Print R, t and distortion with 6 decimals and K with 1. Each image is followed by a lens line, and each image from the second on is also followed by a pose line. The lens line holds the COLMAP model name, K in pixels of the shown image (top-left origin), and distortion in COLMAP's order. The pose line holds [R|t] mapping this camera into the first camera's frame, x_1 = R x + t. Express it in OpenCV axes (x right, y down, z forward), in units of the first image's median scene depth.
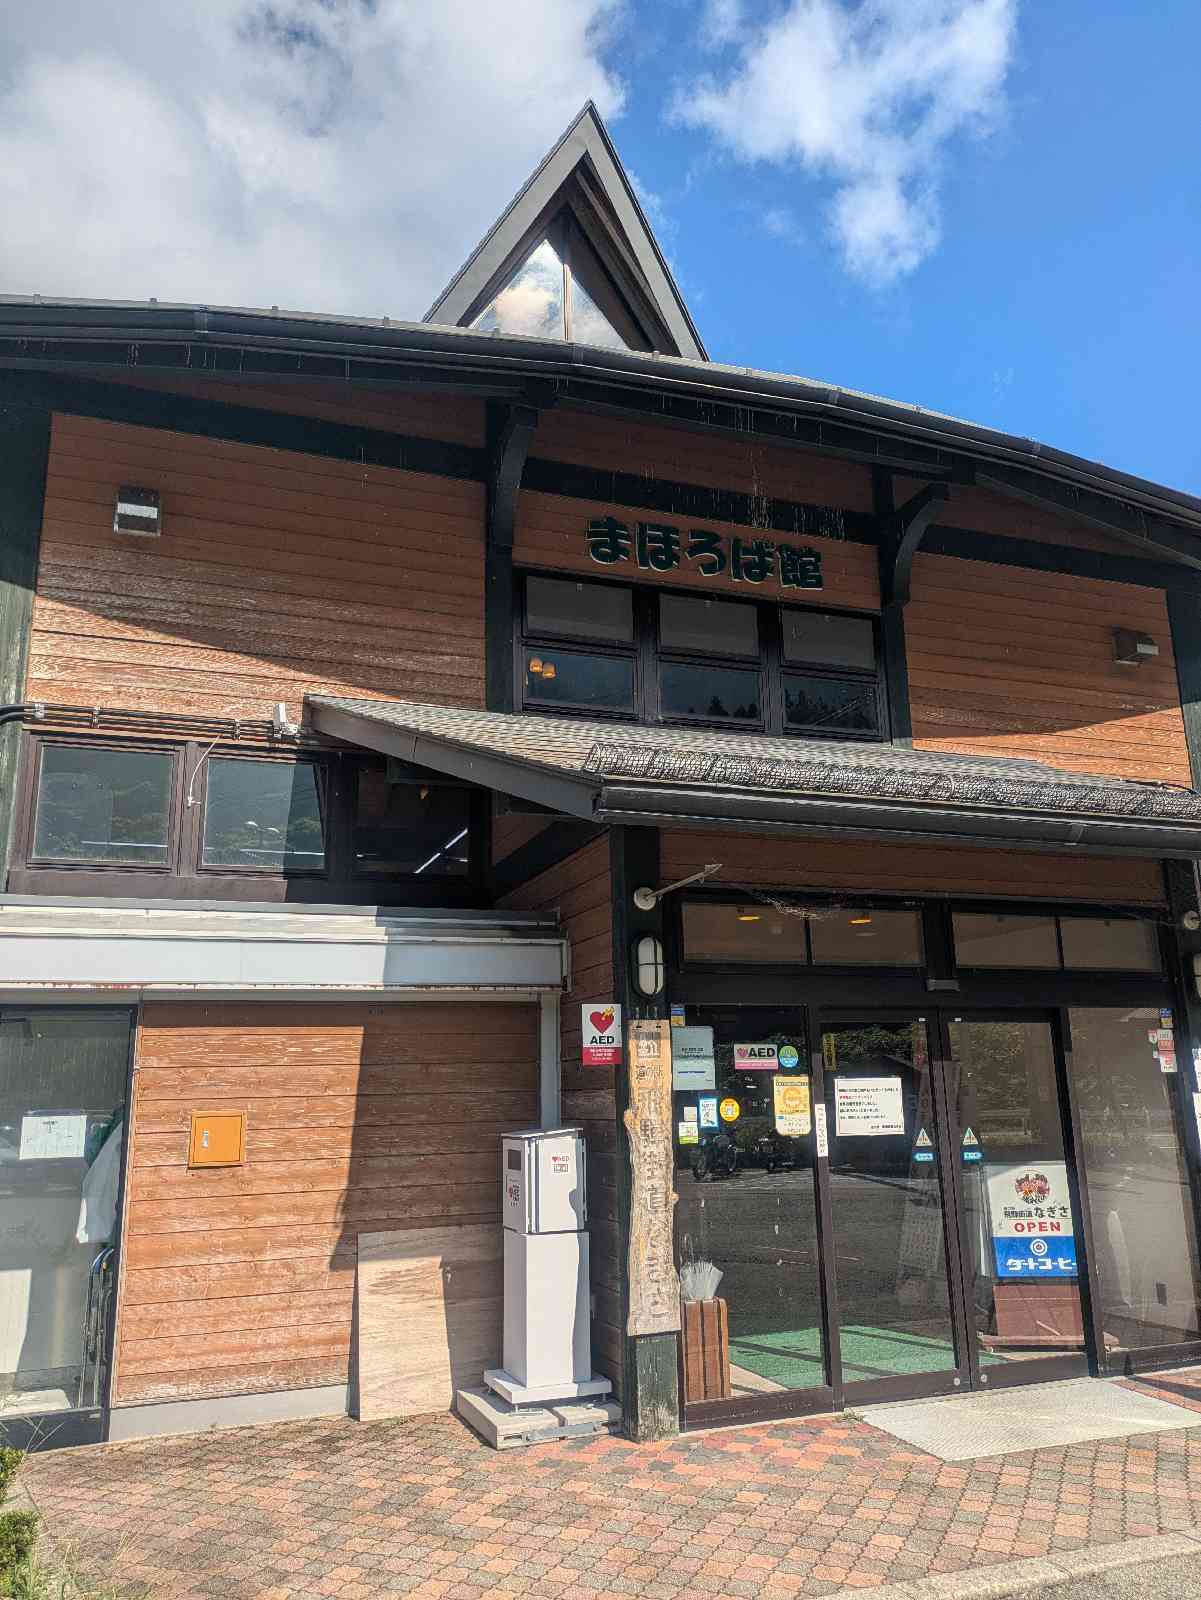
lens RADIAL K [[1201.4, 0, 619.5], [0, 1201.4, 797.9], [0, 0, 1]] dist [0.039889, -0.030174]
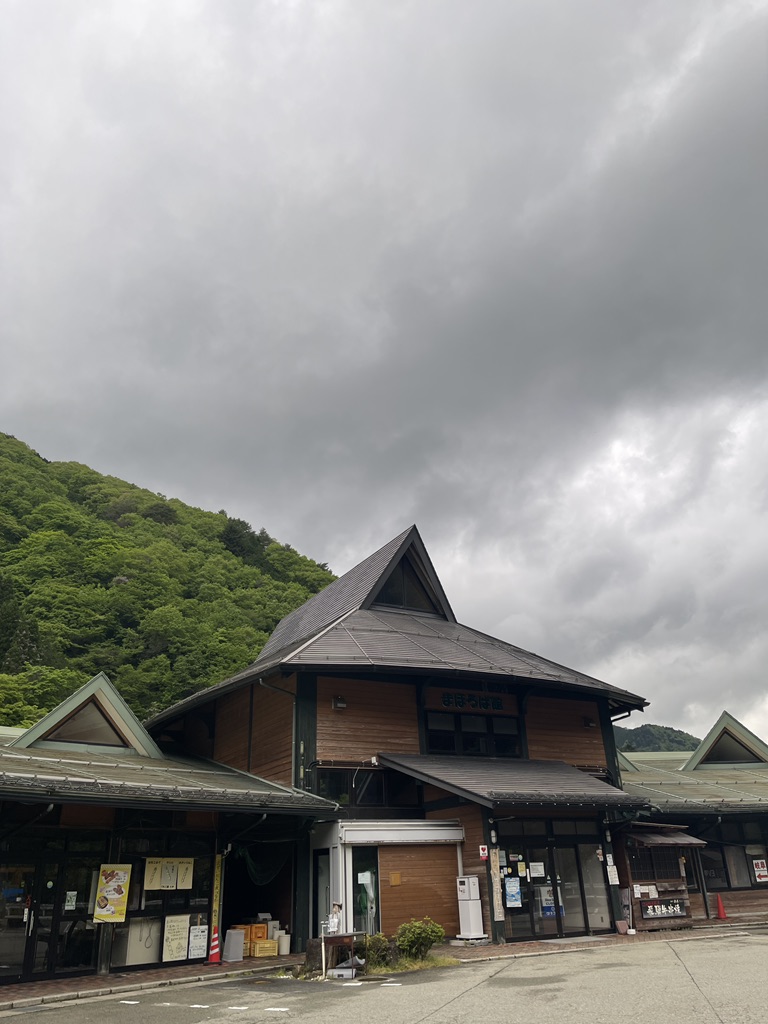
lens RADIAL K [[768.9, 0, 389.3], [0, 768.9, 512.6], [0, 0, 1]] dist [0.039889, -0.030174]
pose [[0.987560, 0.053850, 0.147737, -0.727079], [-0.022489, 0.978242, -0.206243, -0.377981], [-0.155629, 0.200355, 0.967284, -1.709319]]
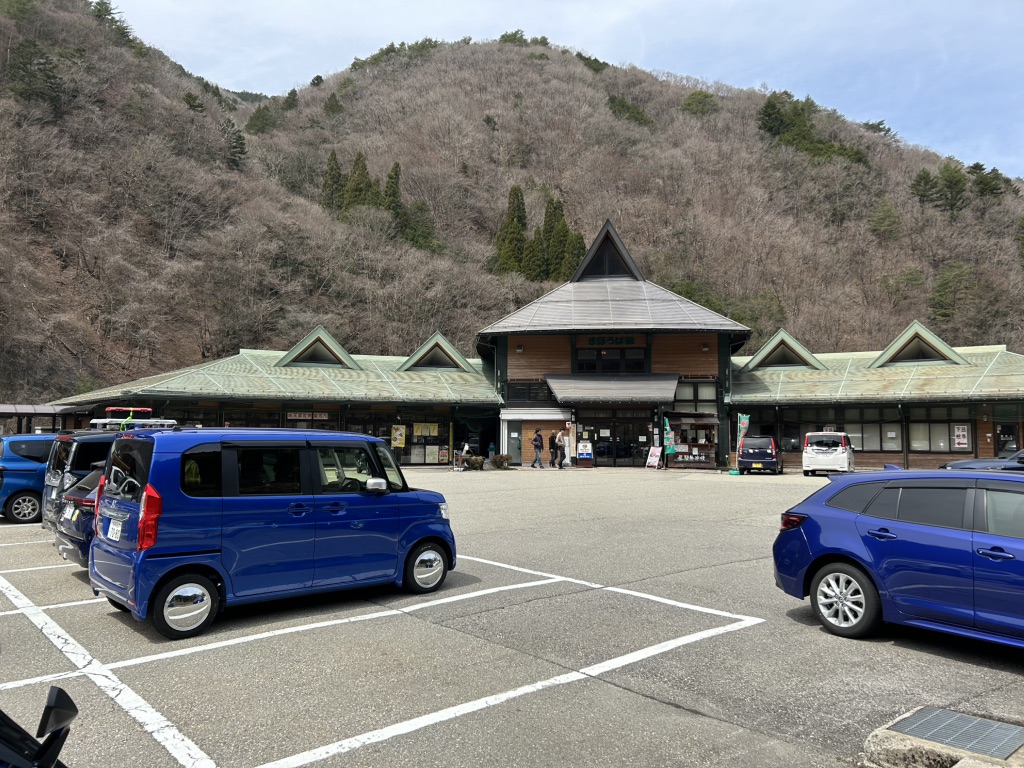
lens RADIAL K [[768.9, 0, 514.5], [0, 768.9, 384.4], [0, 0, 1]] dist [0.039889, -0.030174]
pose [[0.901539, -0.003479, -0.432684, 1.720879], [0.079569, 0.984248, 0.157874, -0.851098], [0.425320, -0.176758, 0.887615, -3.433372]]
